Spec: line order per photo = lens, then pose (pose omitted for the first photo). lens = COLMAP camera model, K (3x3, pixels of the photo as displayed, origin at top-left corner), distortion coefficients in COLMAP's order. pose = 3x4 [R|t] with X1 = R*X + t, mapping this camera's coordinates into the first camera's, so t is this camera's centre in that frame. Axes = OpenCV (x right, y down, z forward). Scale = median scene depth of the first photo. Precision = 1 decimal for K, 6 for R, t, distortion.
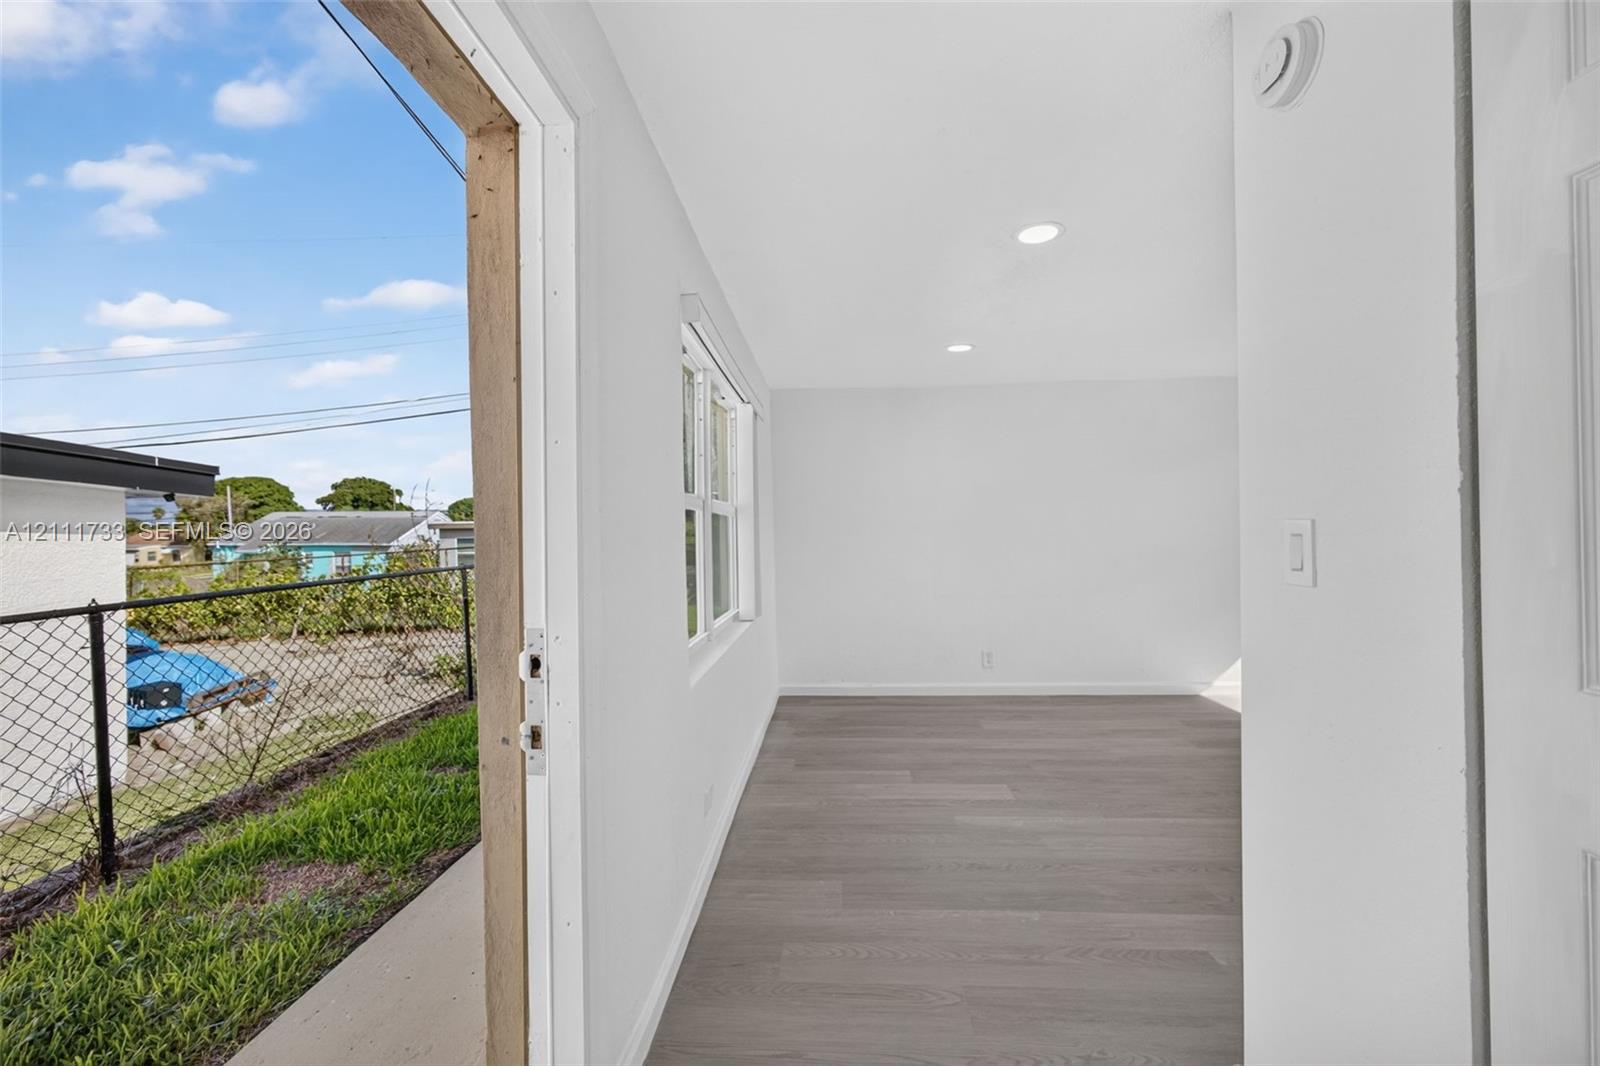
lens RADIAL K [[687.8, 0, 792.7], [0, 687.8, 531.4], [0, 0, 1]] dist [-0.006548, -0.000035]
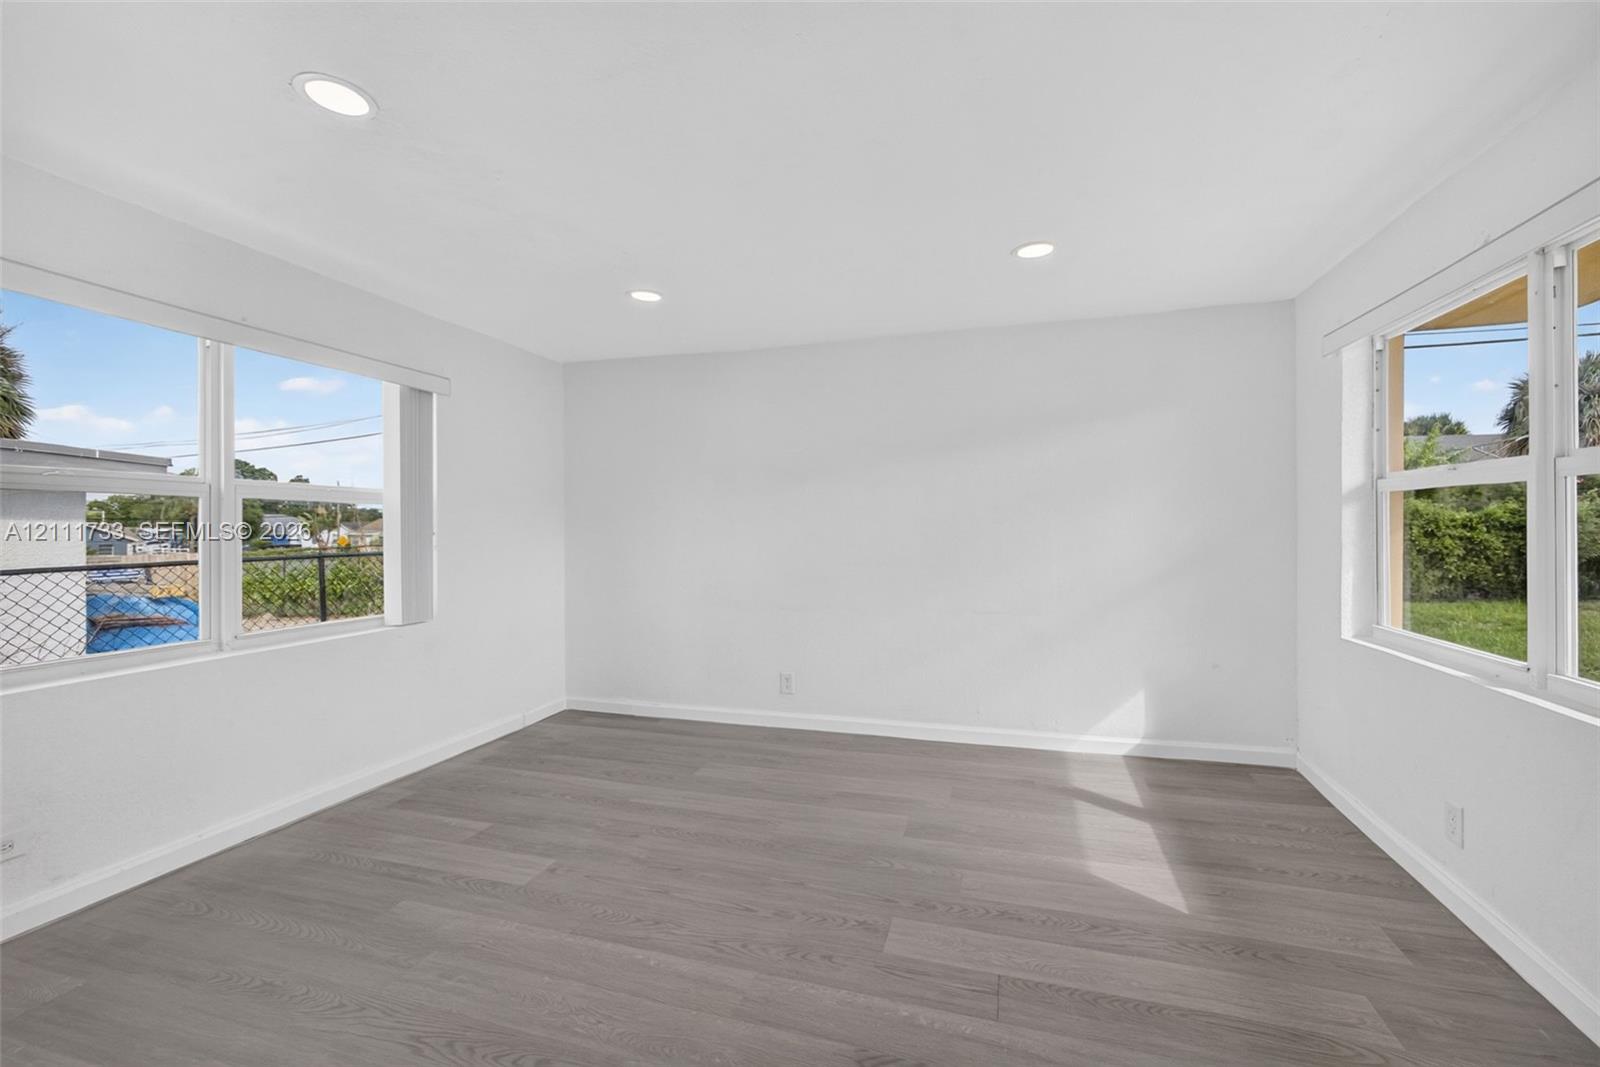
lens RADIAL K [[687.8, 0, 792.7], [0, 687.8, 531.9], [0, 0, 1]] dist [-0.006548, -0.000035]
pose [[0.972907, 0.014850, -0.230720, 0.613549], [-0.011310, 0.999797, 0.016657, -0.010713], [0.230920, -0.013596, 0.972878, 0.267936]]
